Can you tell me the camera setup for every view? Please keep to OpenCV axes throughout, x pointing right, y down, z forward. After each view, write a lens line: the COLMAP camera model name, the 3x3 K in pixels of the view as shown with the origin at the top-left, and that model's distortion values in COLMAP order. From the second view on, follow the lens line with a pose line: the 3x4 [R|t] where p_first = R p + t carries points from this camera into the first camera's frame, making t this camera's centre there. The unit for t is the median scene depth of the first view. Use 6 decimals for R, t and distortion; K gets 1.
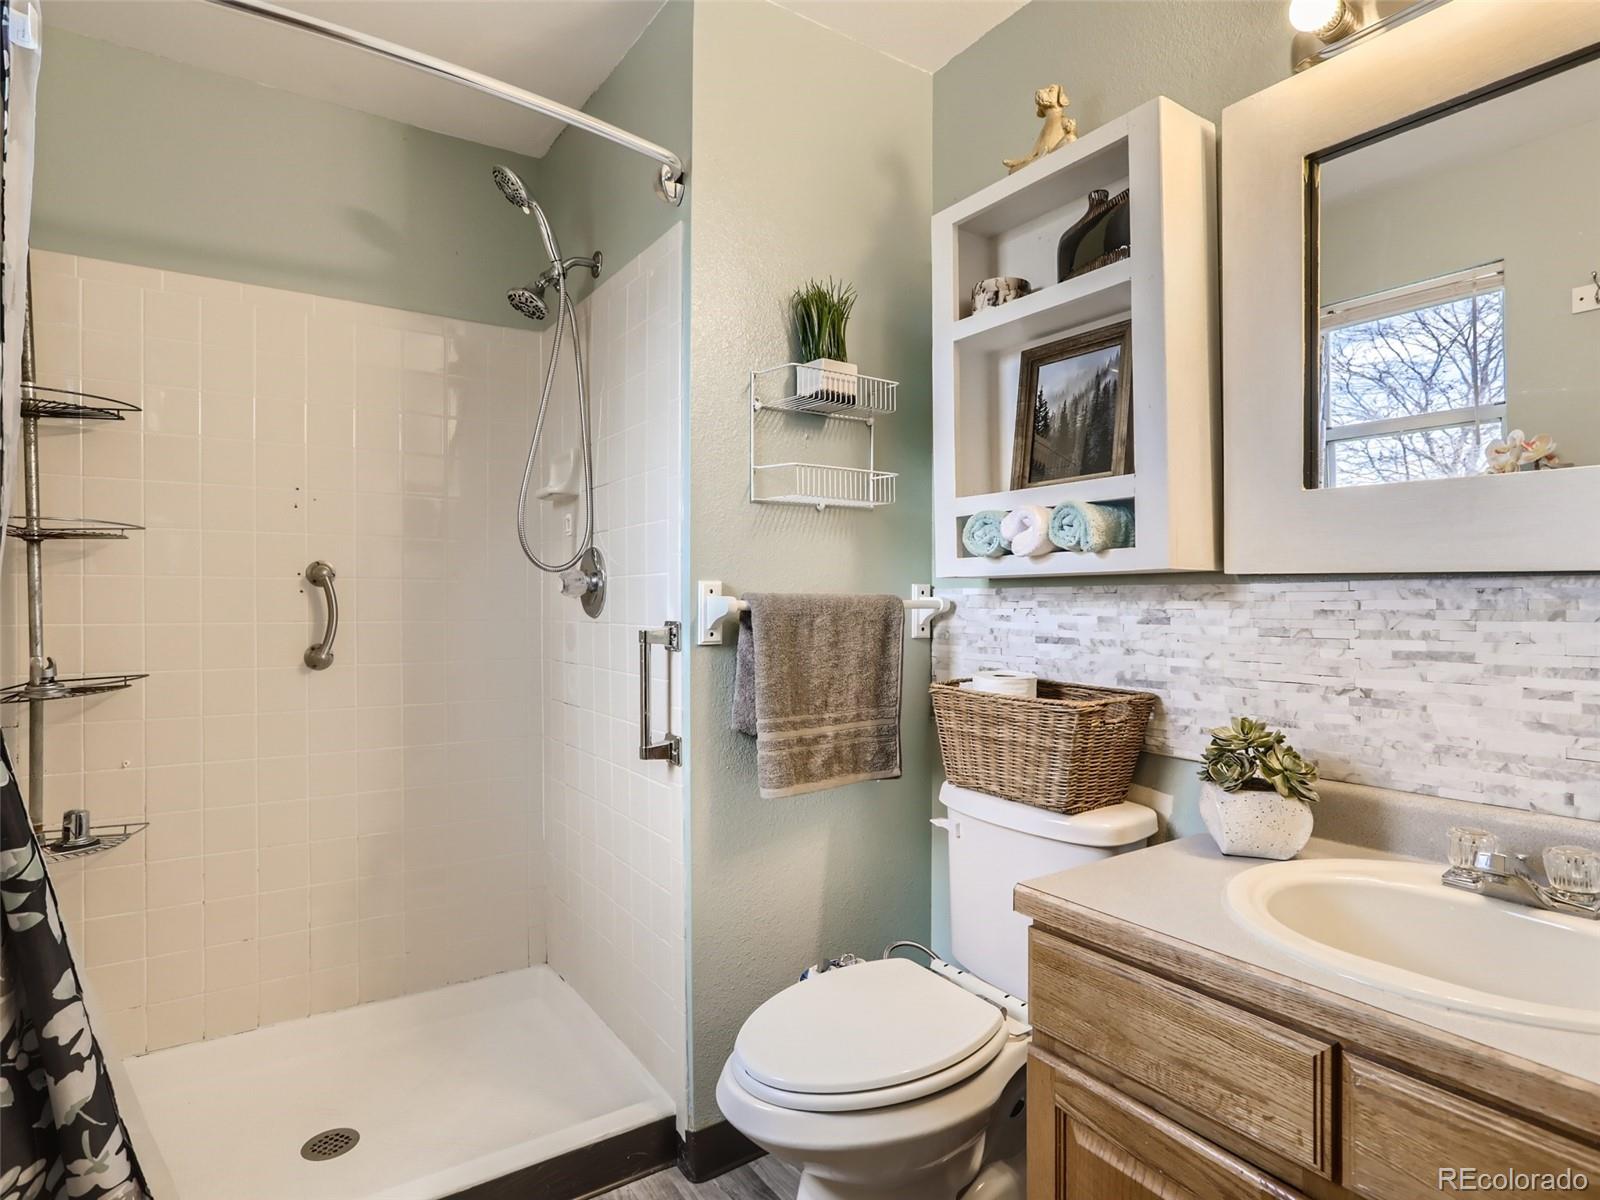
lens RADIAL K [[863.3, 0, 790.1], [0, 863.3, 602.8], [0, 0, 1]] dist [-0.038052, 0.020358]
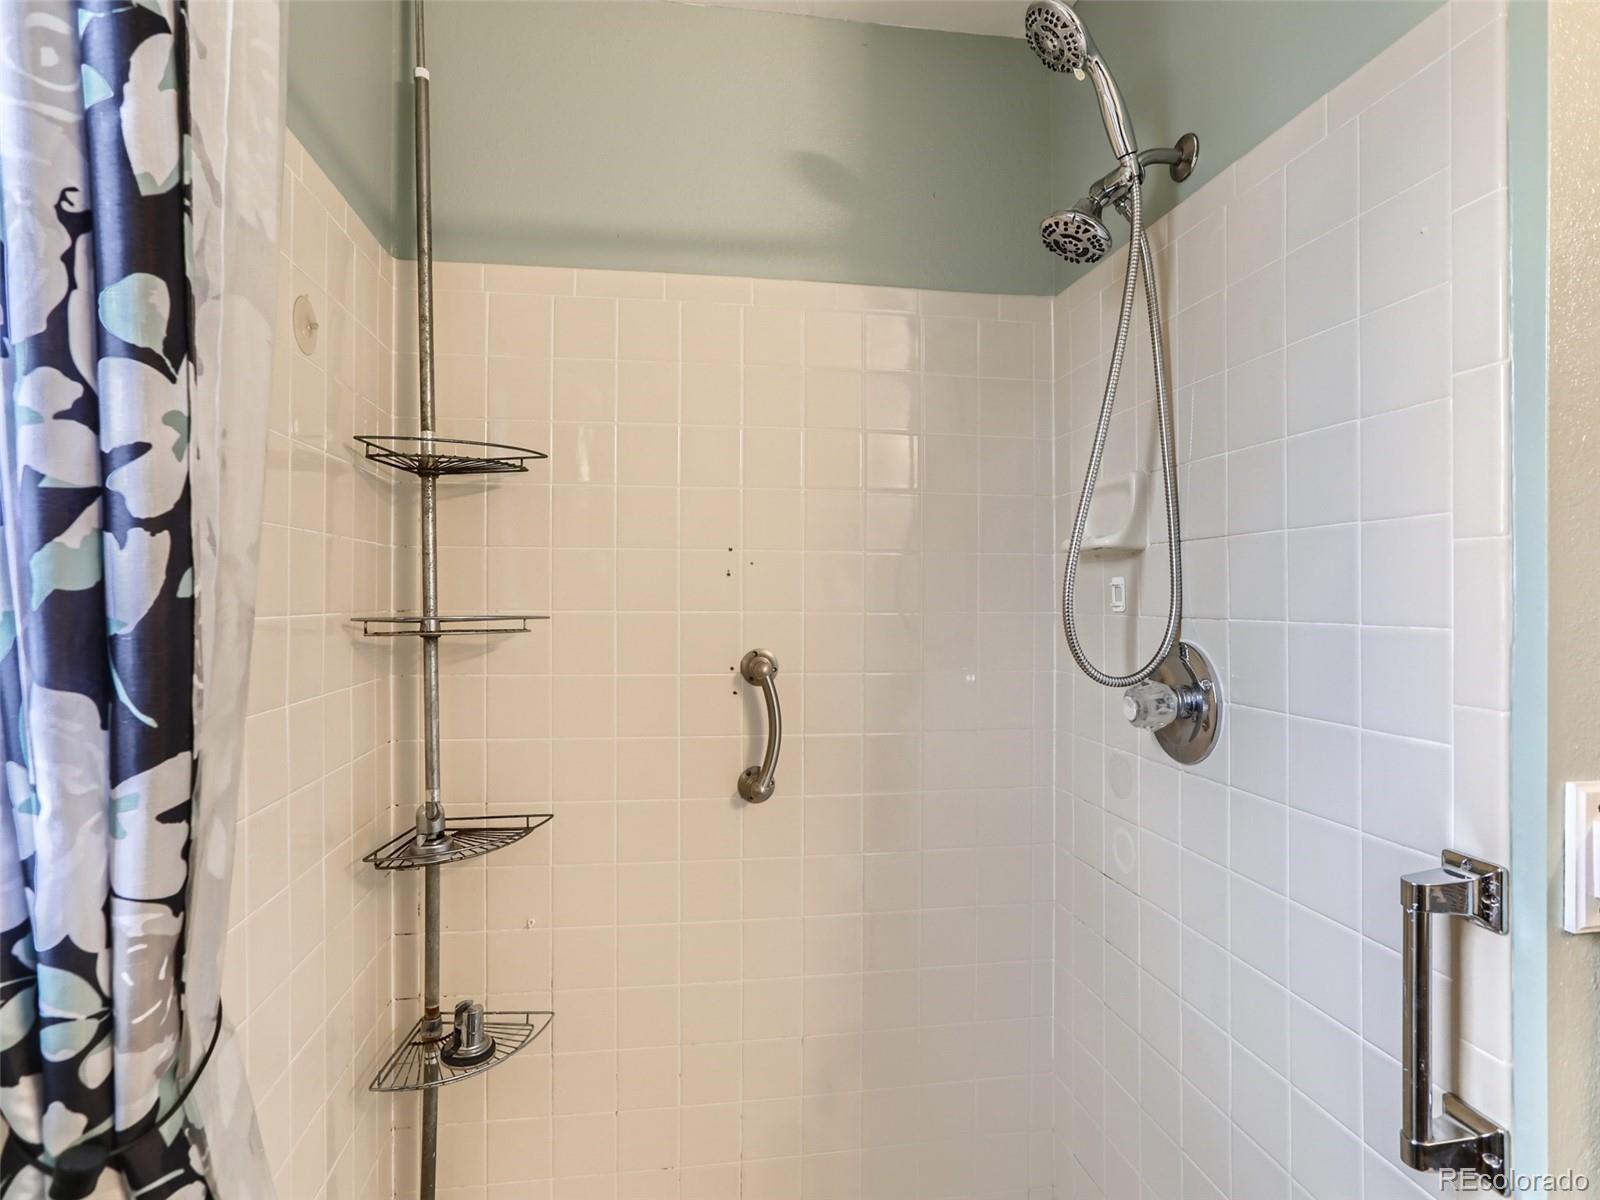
lens RADIAL K [[863.3, 0, 790.1], [0, 863.3, 602.8], [0, 0, 1]] dist [-0.038052, 0.020358]
pose [[0.907625, 0.006955, -0.419723, -0.232300], [-0.005738, 0.999975, 0.004162, -0.094417], [0.419742, -0.001369, 0.907643, 0.371539]]
